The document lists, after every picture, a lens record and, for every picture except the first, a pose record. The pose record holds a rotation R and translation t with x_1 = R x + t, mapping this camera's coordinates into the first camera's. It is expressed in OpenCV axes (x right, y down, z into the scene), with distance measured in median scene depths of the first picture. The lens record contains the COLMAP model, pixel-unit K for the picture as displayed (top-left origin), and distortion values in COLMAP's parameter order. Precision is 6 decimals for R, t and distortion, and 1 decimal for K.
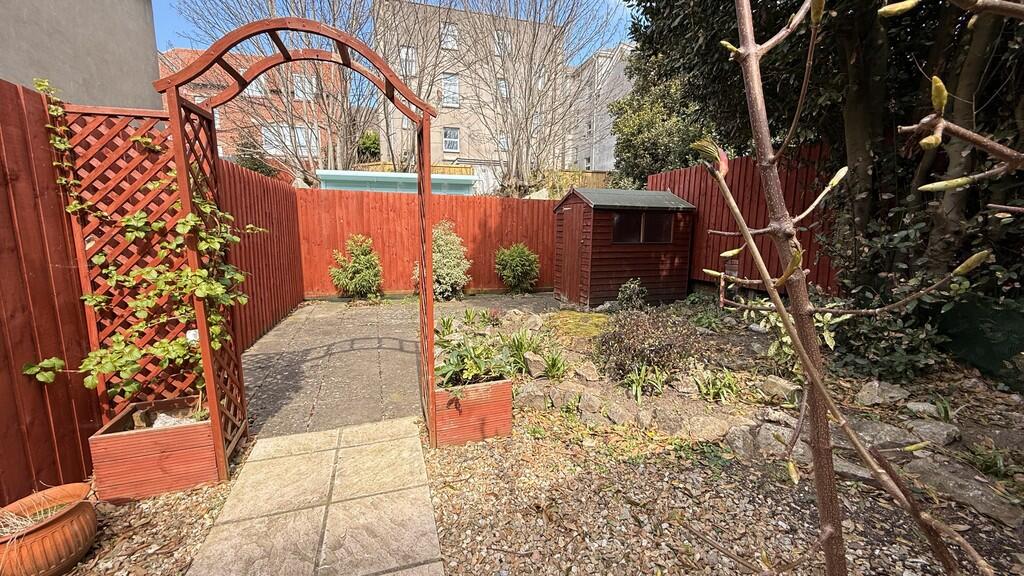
lens RADIAL K [[409.9, 0, 512.6], [0, 409.9, 288.8], [0, 0, 1]] dist [-0.000971, -0.000078]
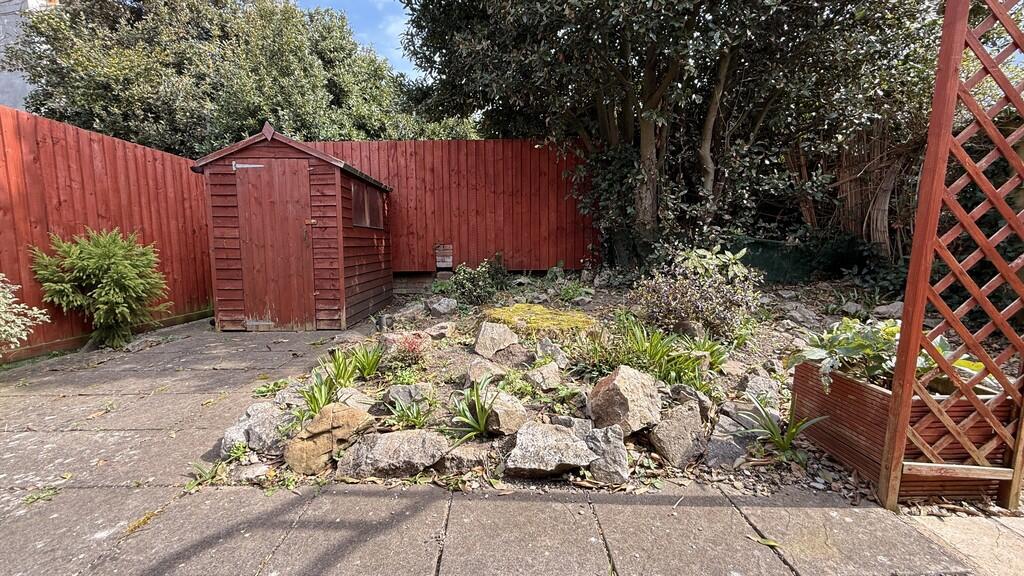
lens RADIAL K [[409.9, 0, 510.1], [0, 409.9, 288.1], [0, 0, 1]] dist [-0.000971, -0.000078]
pose [[0.289145, -0.113771, 0.950501, -0.326798], [0.155201, 0.985348, 0.070730, -0.013292], [-0.944621, 0.127067, 0.302566, 0.519445]]
